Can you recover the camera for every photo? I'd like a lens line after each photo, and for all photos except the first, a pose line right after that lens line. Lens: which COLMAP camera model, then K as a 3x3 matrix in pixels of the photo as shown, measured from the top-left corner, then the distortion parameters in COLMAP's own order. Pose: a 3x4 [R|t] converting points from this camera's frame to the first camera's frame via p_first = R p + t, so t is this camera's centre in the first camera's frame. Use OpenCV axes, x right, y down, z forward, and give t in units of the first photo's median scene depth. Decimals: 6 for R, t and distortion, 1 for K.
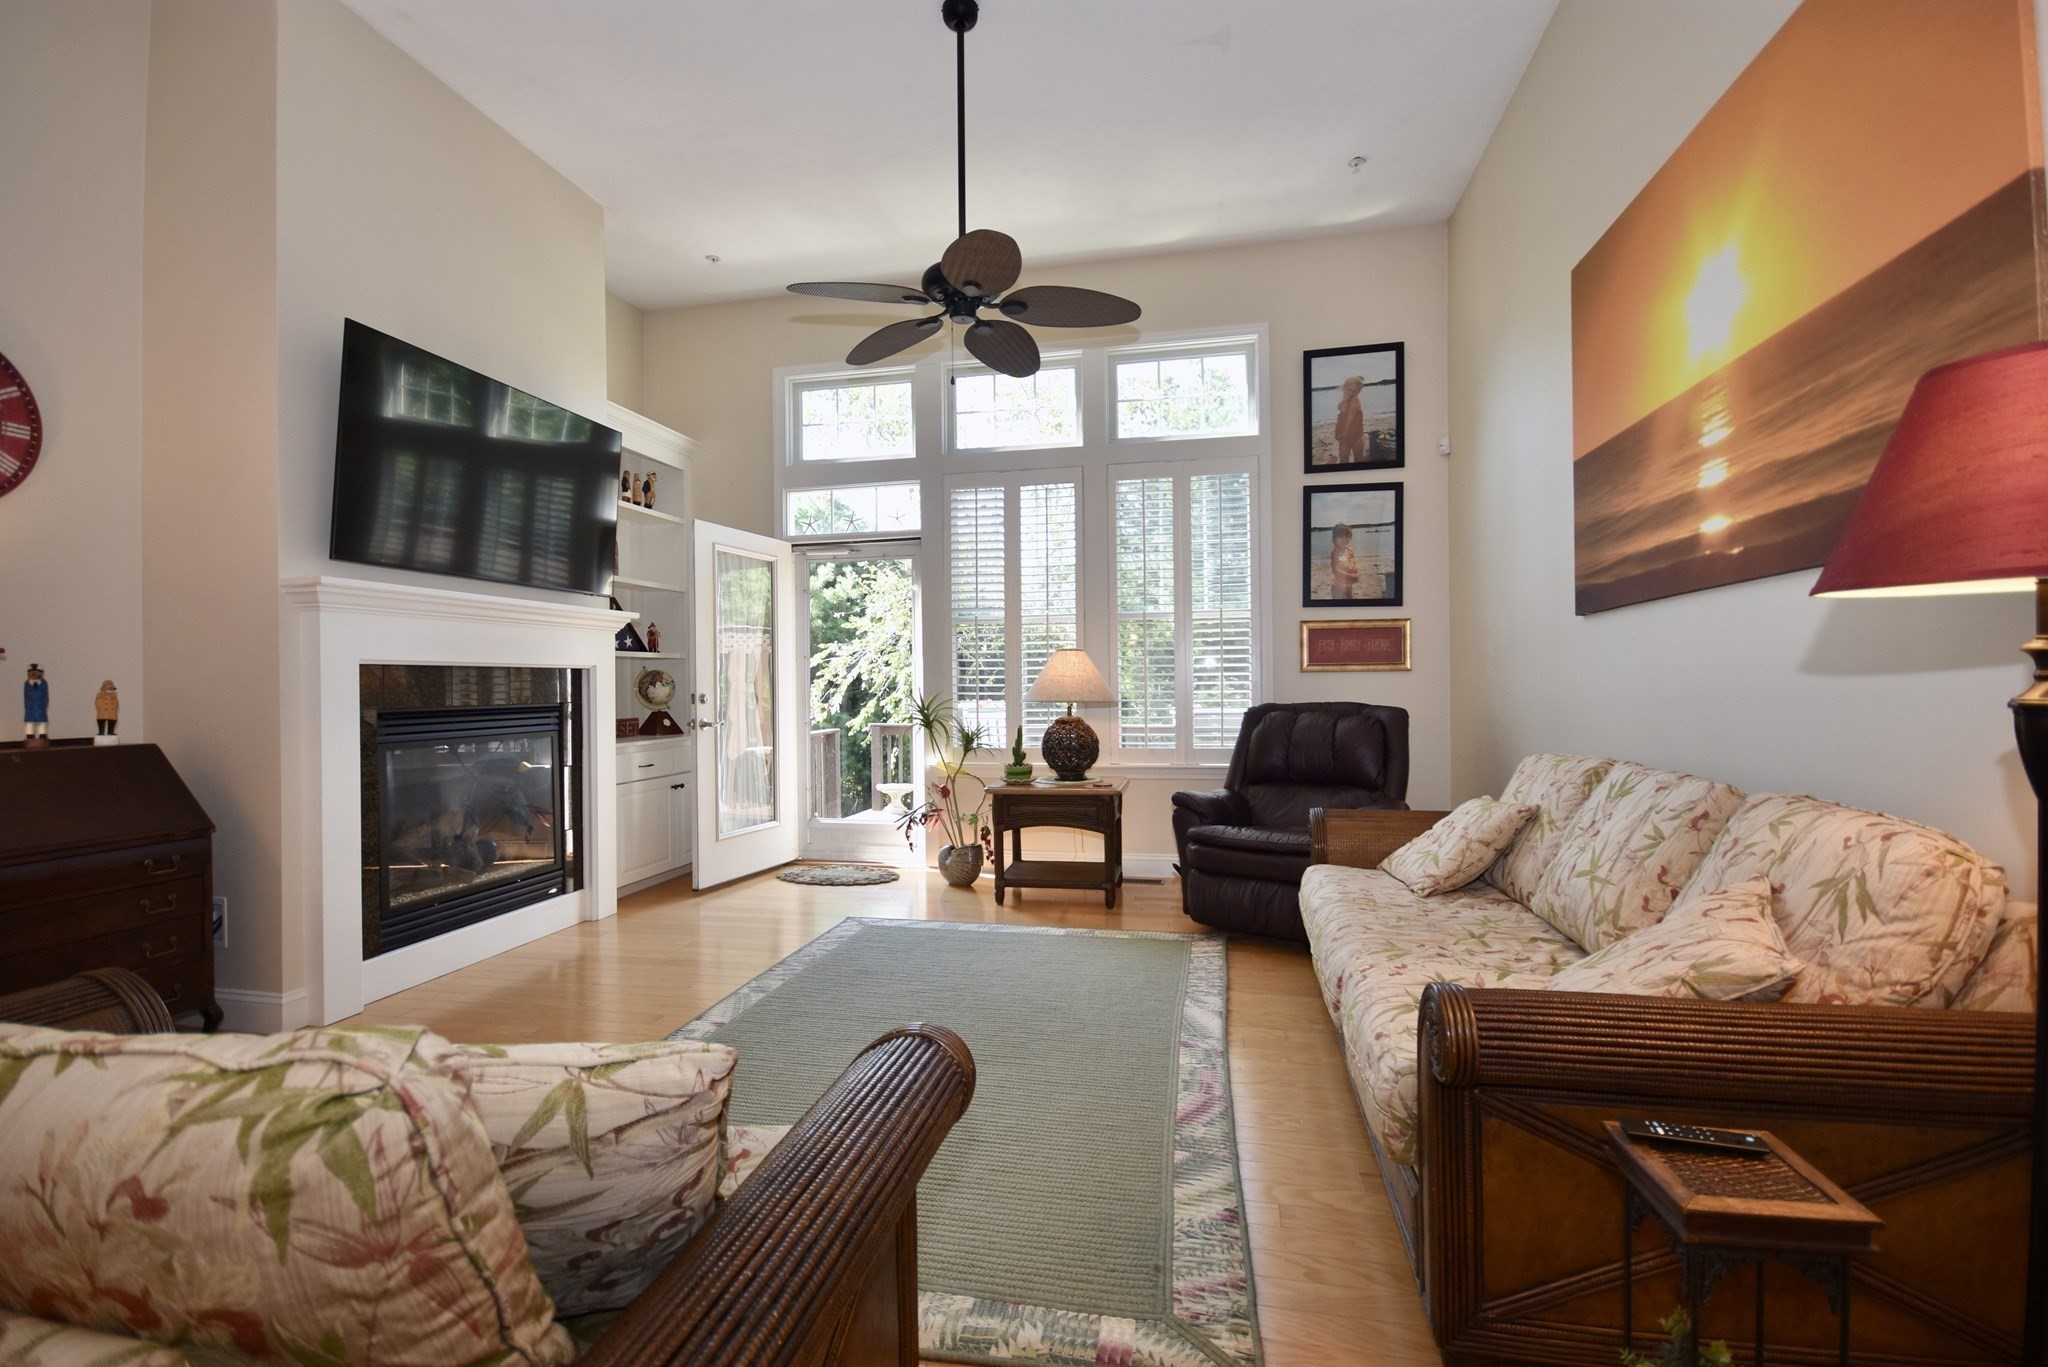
lens RADIAL K [[906.3, 0, 1041.5], [0, 906.3, 677.6], [0, 0, 1]] dist [-0.003995, -0.001914]
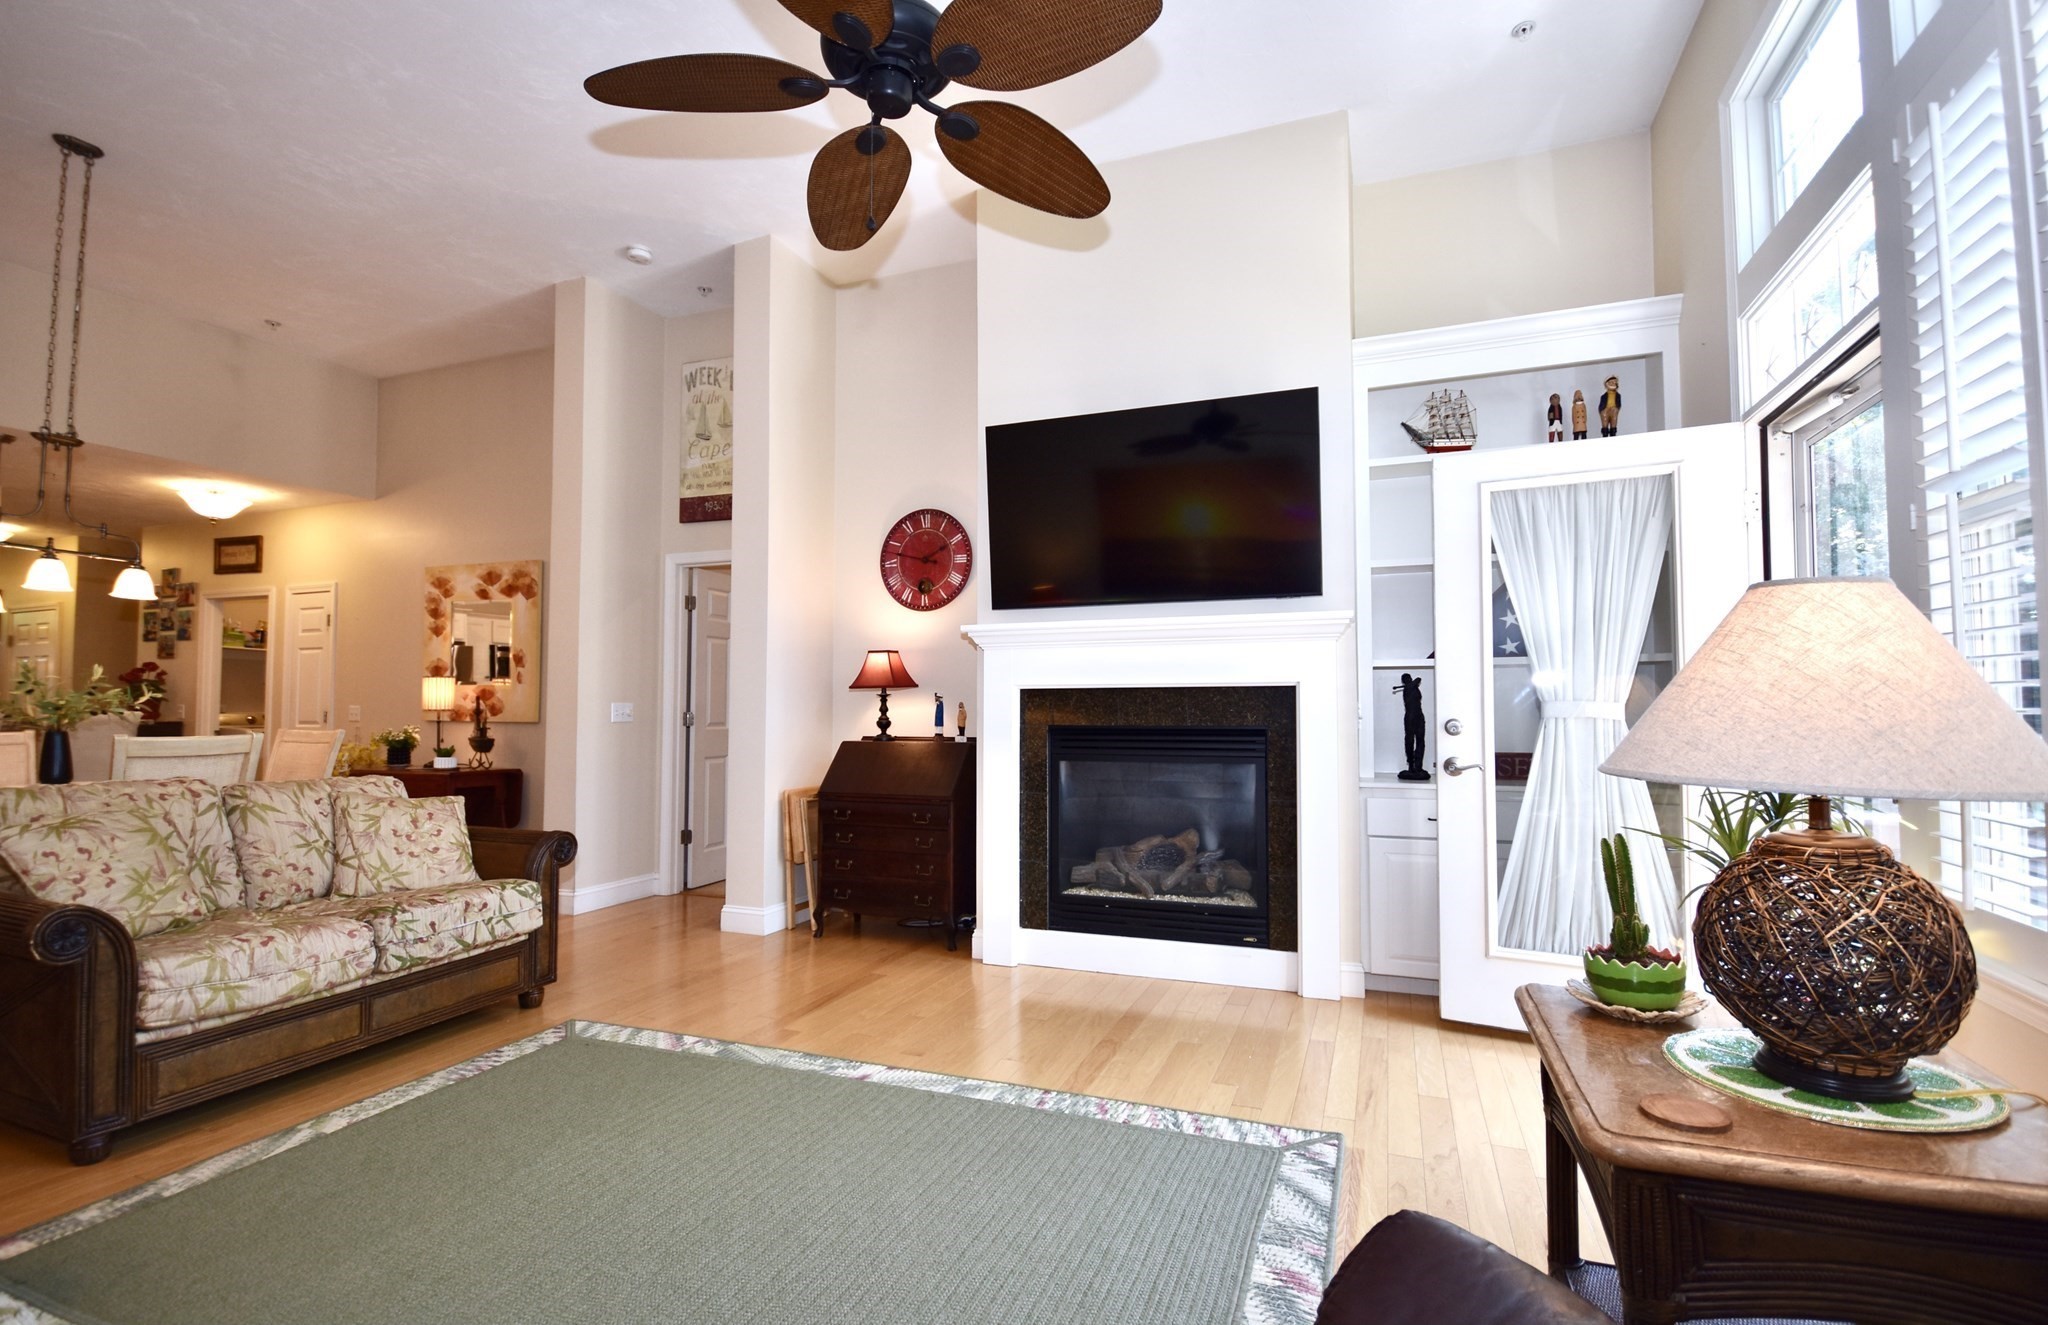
lens RADIAL K [[926.1, 0, 1025.6], [0, 926.1, 667.7], [0, 0, 1]] dist [-0.000040, -0.004645]
pose [[-0.185197, -0.035442, -0.982062, 0.344919], [0.008923, 0.999248, -0.037744, 0.003186], [0.982661, -0.015753, -0.184741, 0.839836]]
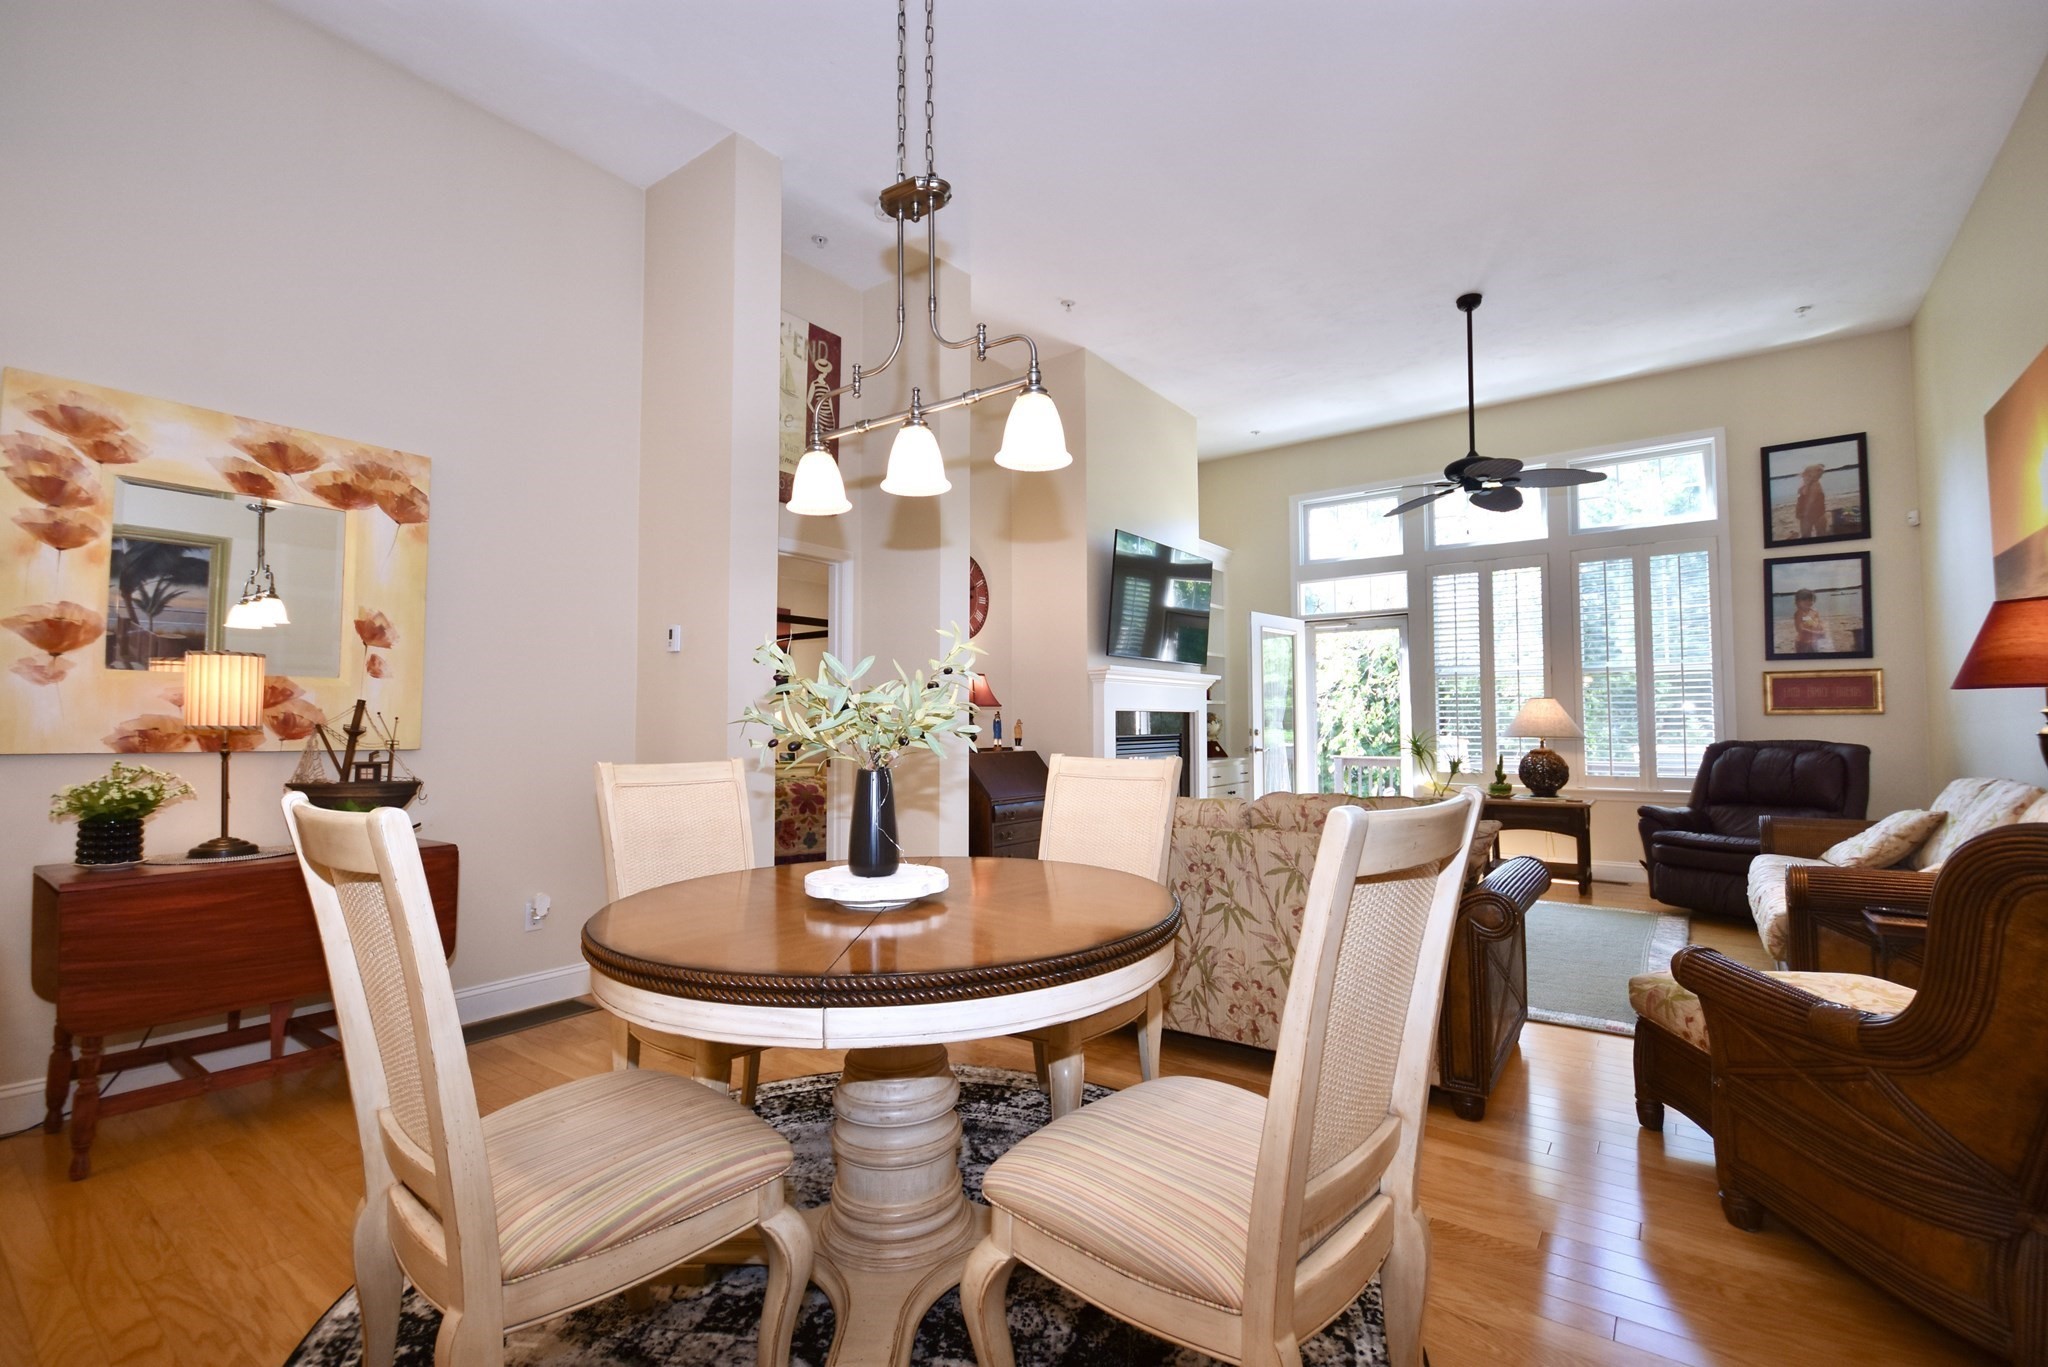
lens RADIAL K [[906.3, 0, 1016.2], [0, 906.3, 685.6], [0, 0, 1]] dist [-0.003995, -0.001914]
pose [[0.899248, -0.011851, -0.437279, -0.080117], [-0.002829, 0.999455, -0.032903, -0.002927], [0.437430, 0.030825, 0.898724, -0.508128]]
